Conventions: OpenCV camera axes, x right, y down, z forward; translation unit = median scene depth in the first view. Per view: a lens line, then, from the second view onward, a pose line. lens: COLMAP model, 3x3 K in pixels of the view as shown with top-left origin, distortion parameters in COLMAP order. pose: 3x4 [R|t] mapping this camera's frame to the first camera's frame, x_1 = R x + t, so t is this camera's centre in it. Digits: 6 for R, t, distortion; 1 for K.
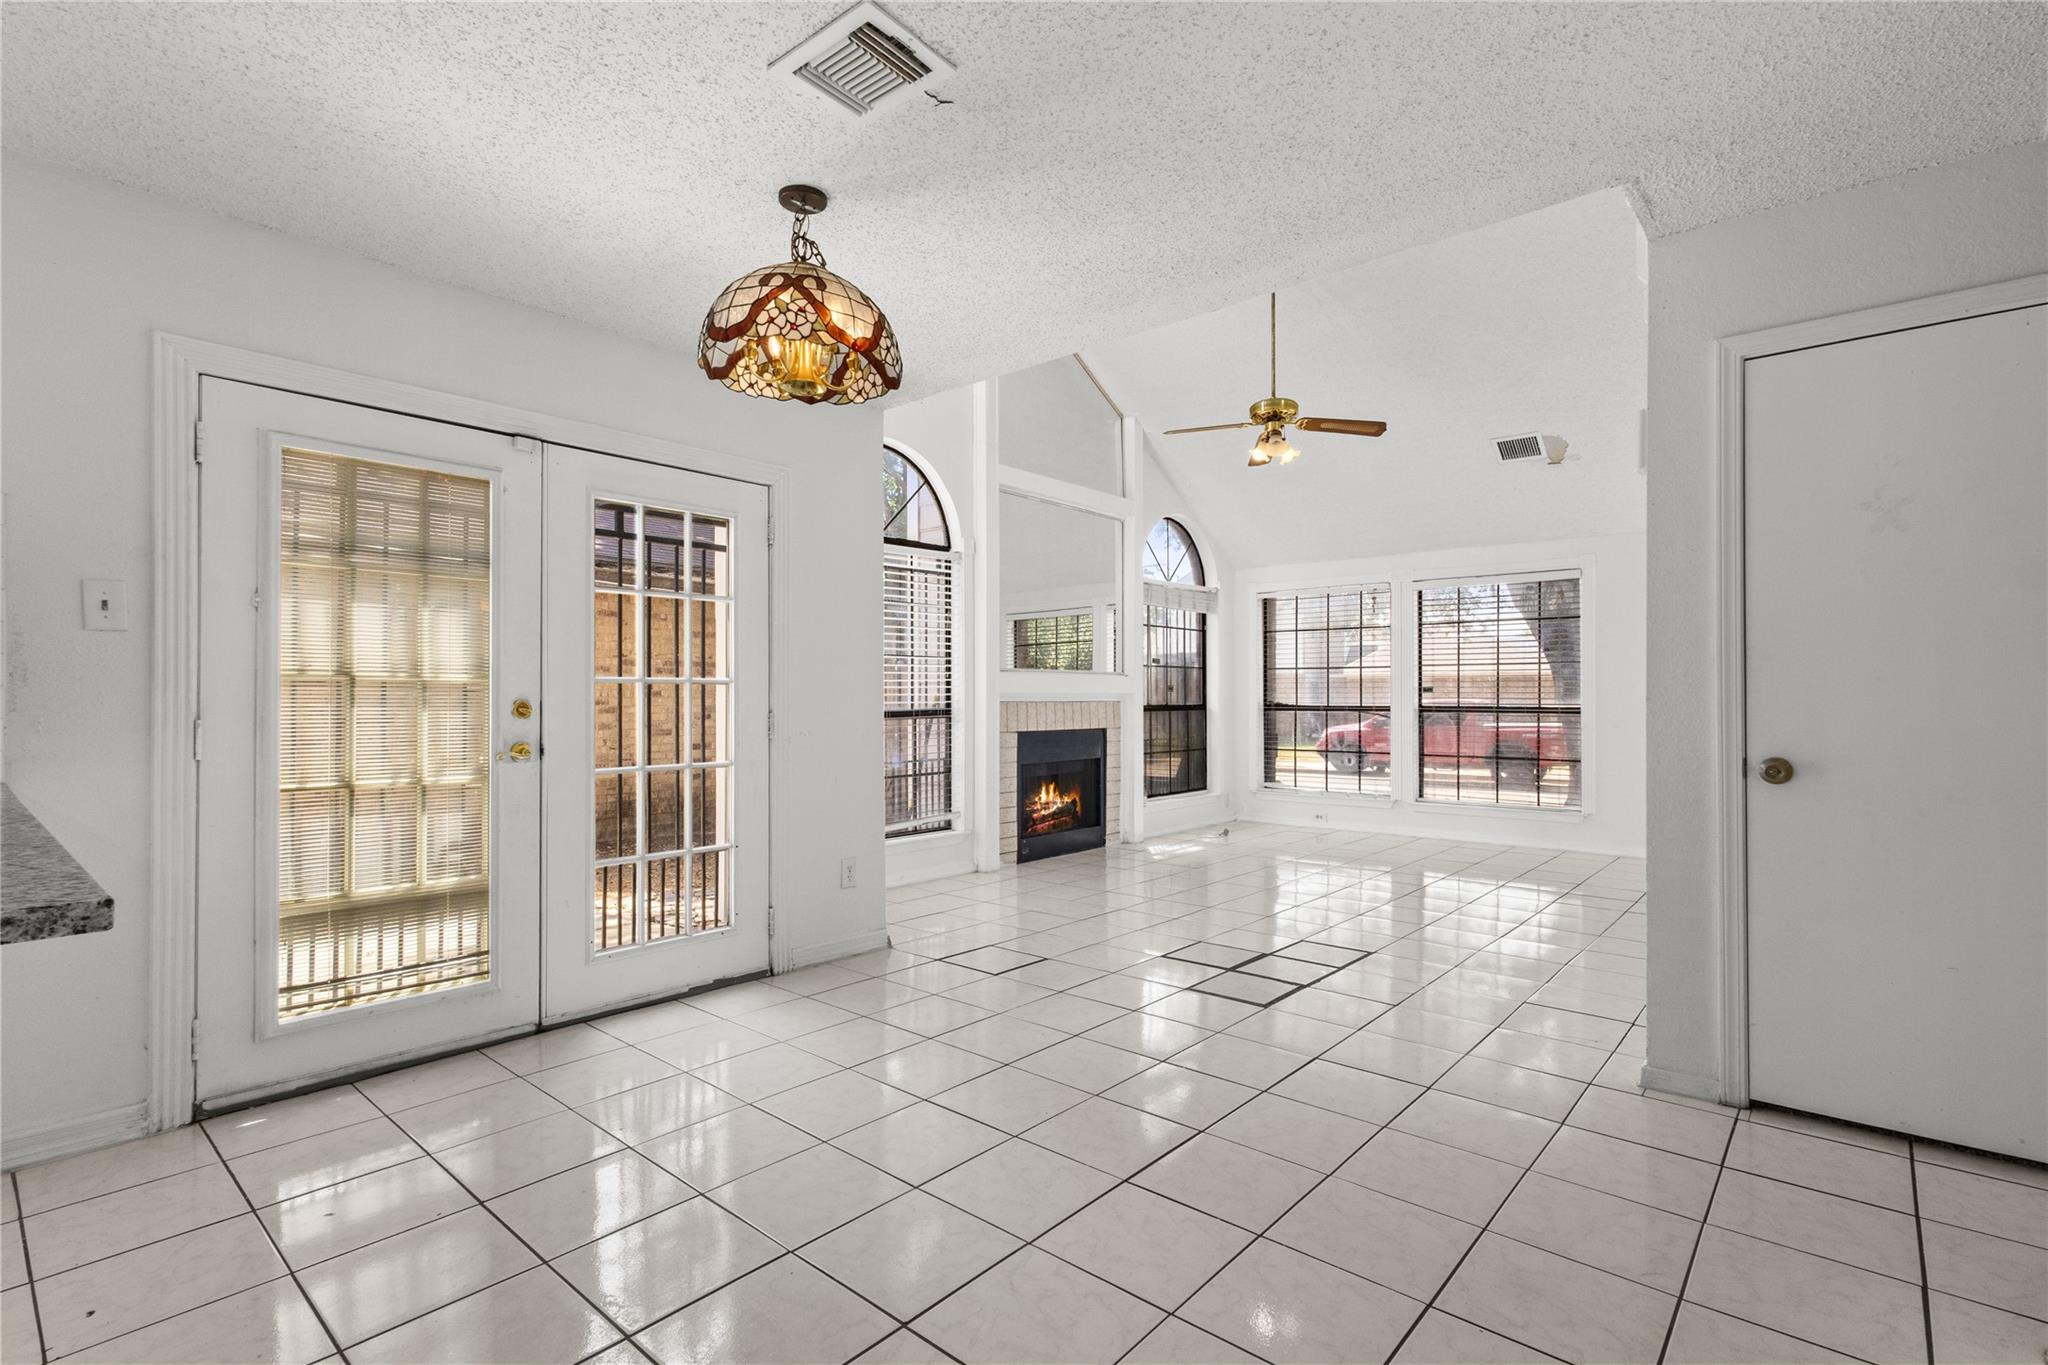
lens RADIAL K [[952.1, 0, 1022.9], [0, 952.1, 689.4], [0, 0, 1]] dist [0.000266, 0.002400]
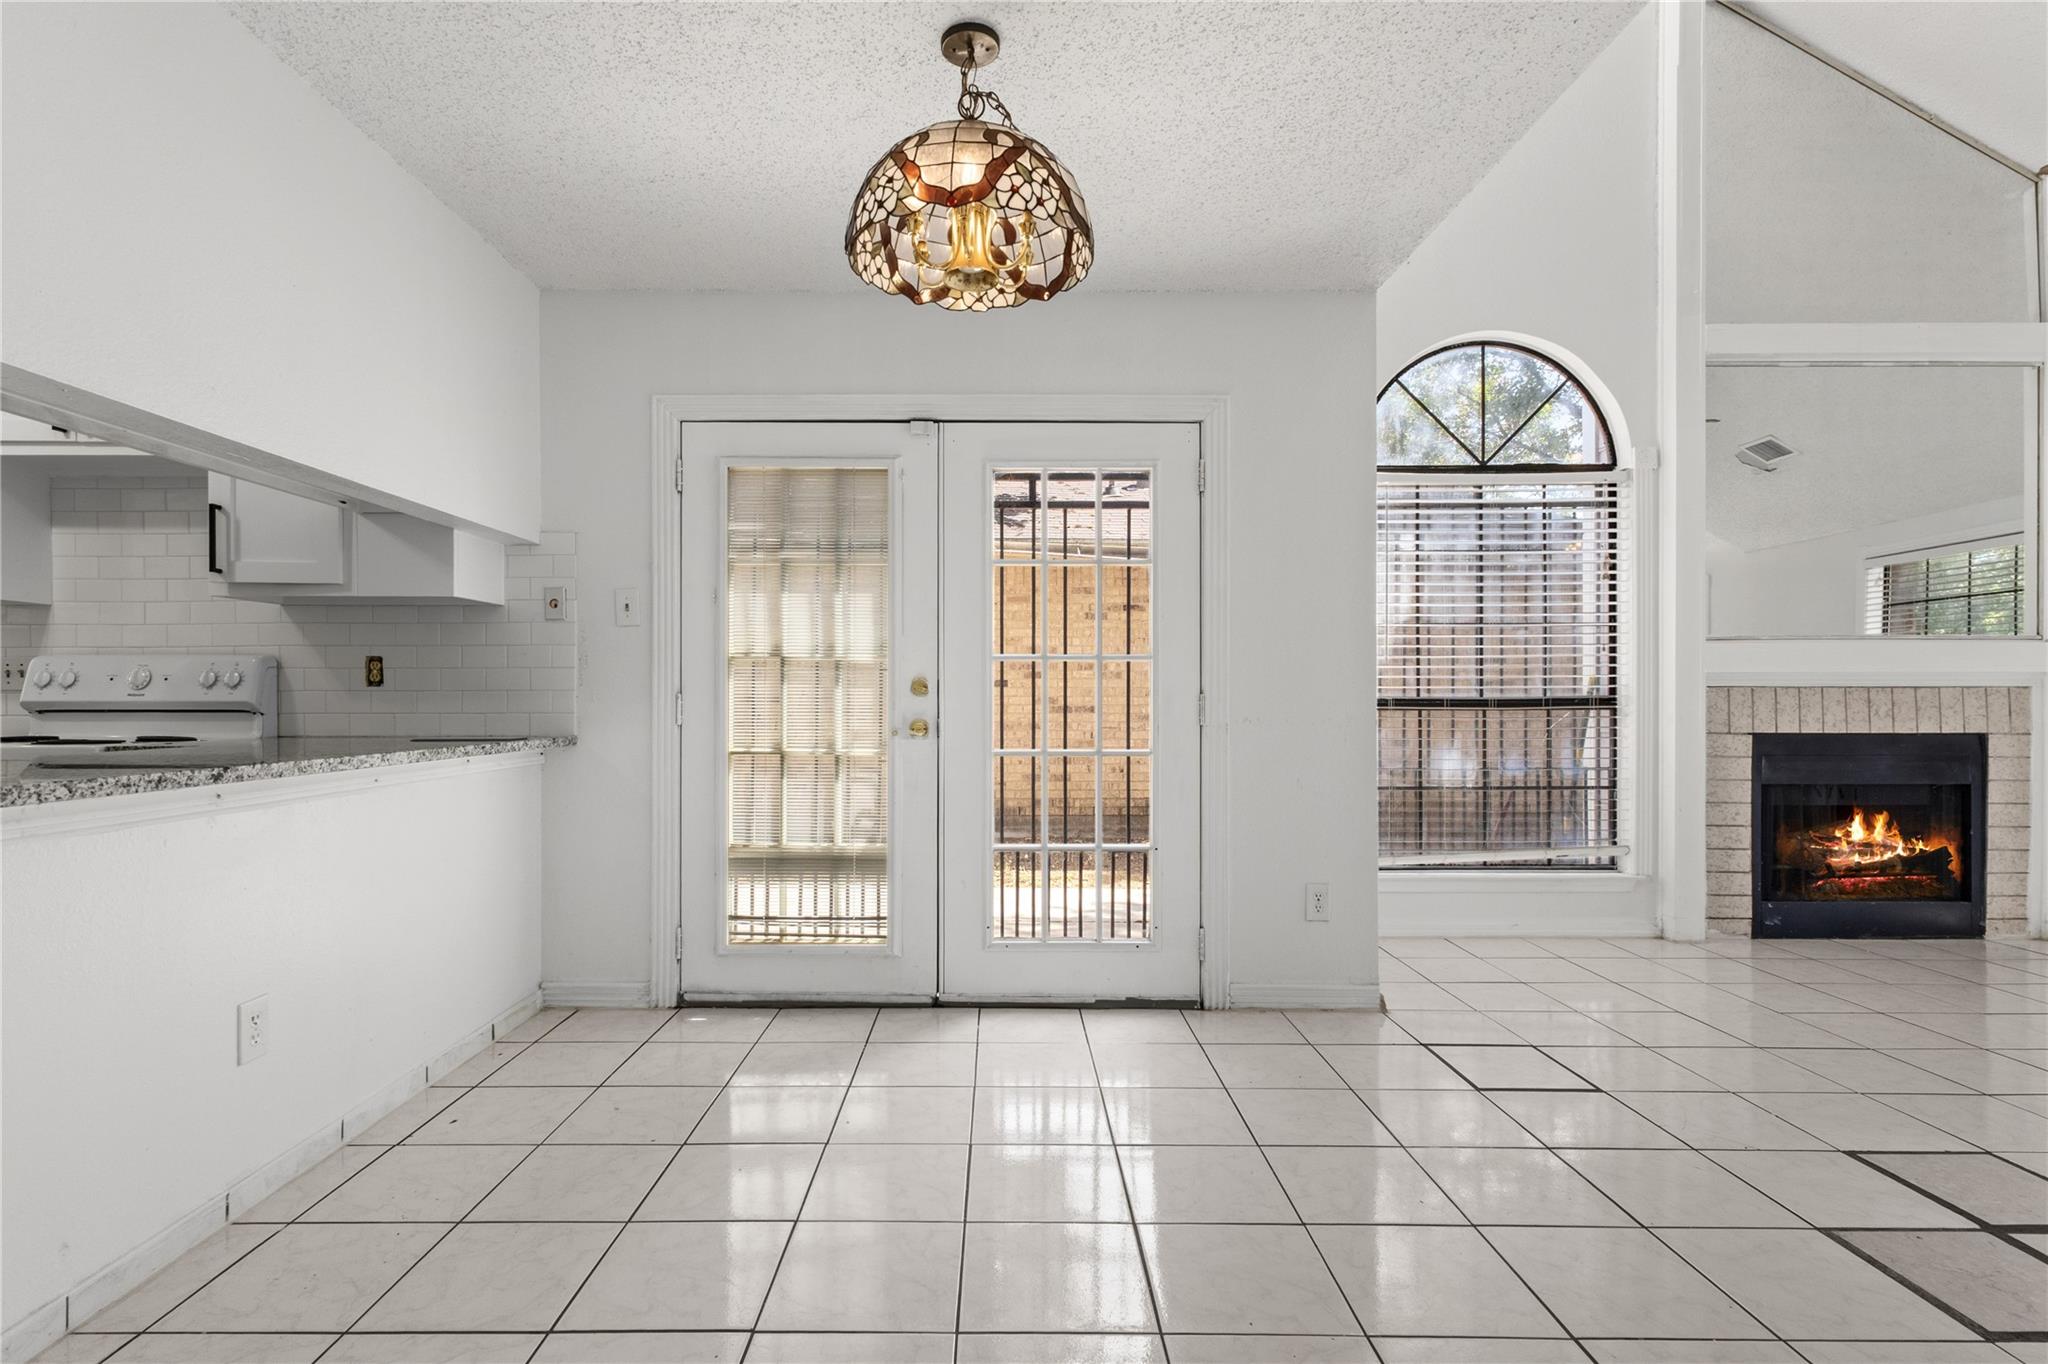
lens RADIAL K [[952.1, 0, 997.3], [0, 952.1, 692.8], [0, 0, 1]] dist [0.000266, 0.002400]
pose [[0.655528, 0.004189, -0.755159, 0.160381], [0.005475, 0.999932, 0.010299, 0.008485], [0.755151, -0.010885, 0.655461, 0.206516]]
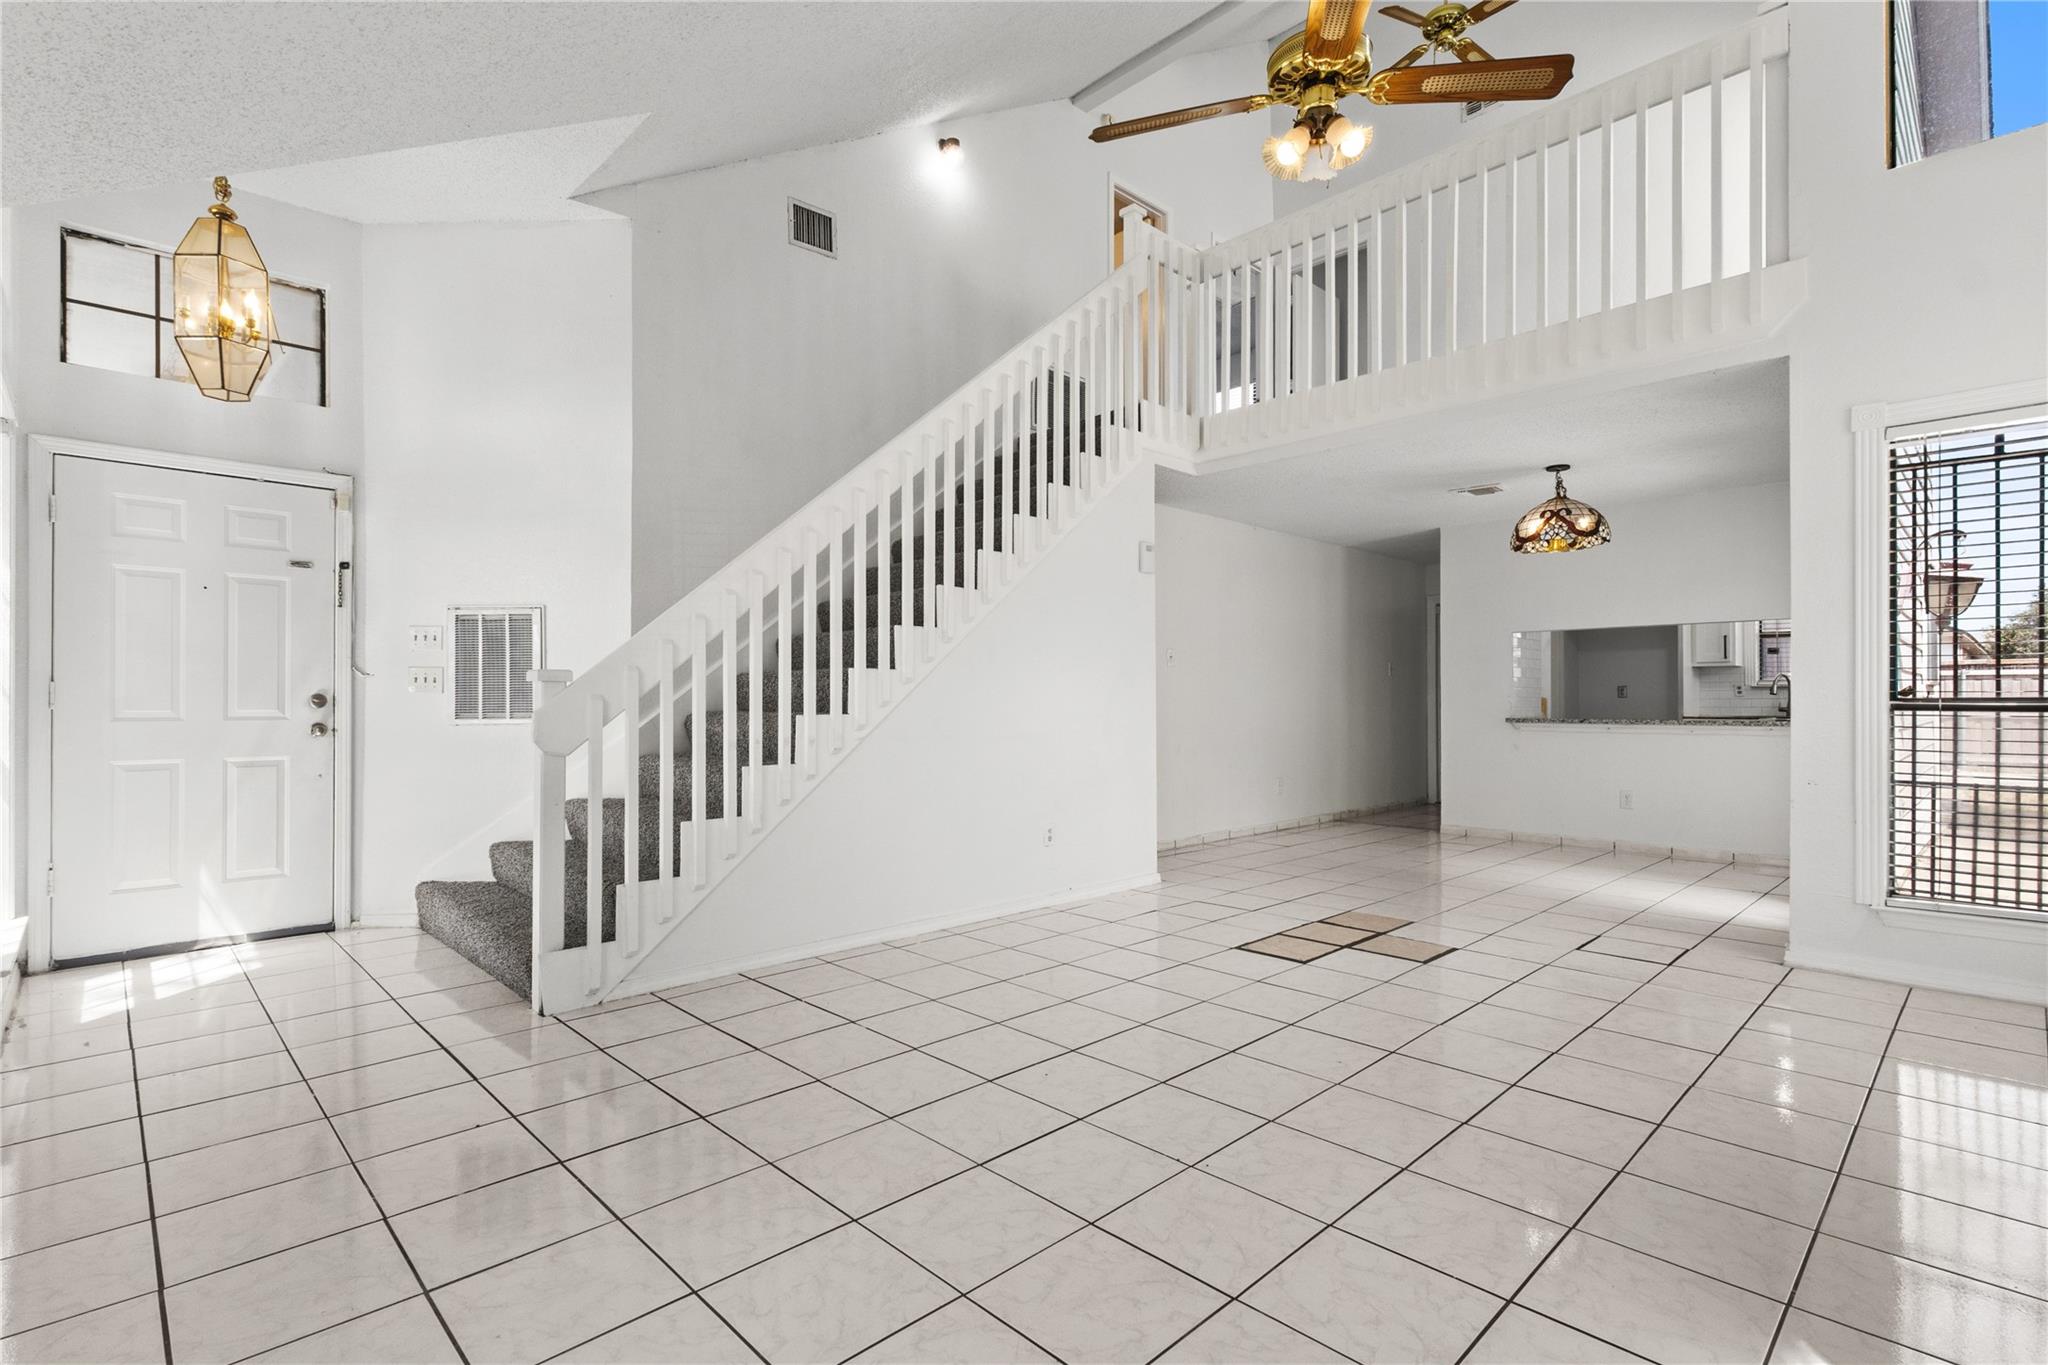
lens RADIAL K [[952.1, 0, 1007.6], [0, 952.1, 700.6], [0, 0, 1]] dist [0.000266, 0.002400]
pose [[-0.994922, 0.002914, 0.100605, 0.353133], [0.001680, 0.999922, -0.012352, 0.026240], [-0.100633, -0.012120, -0.994850, 1.410069]]
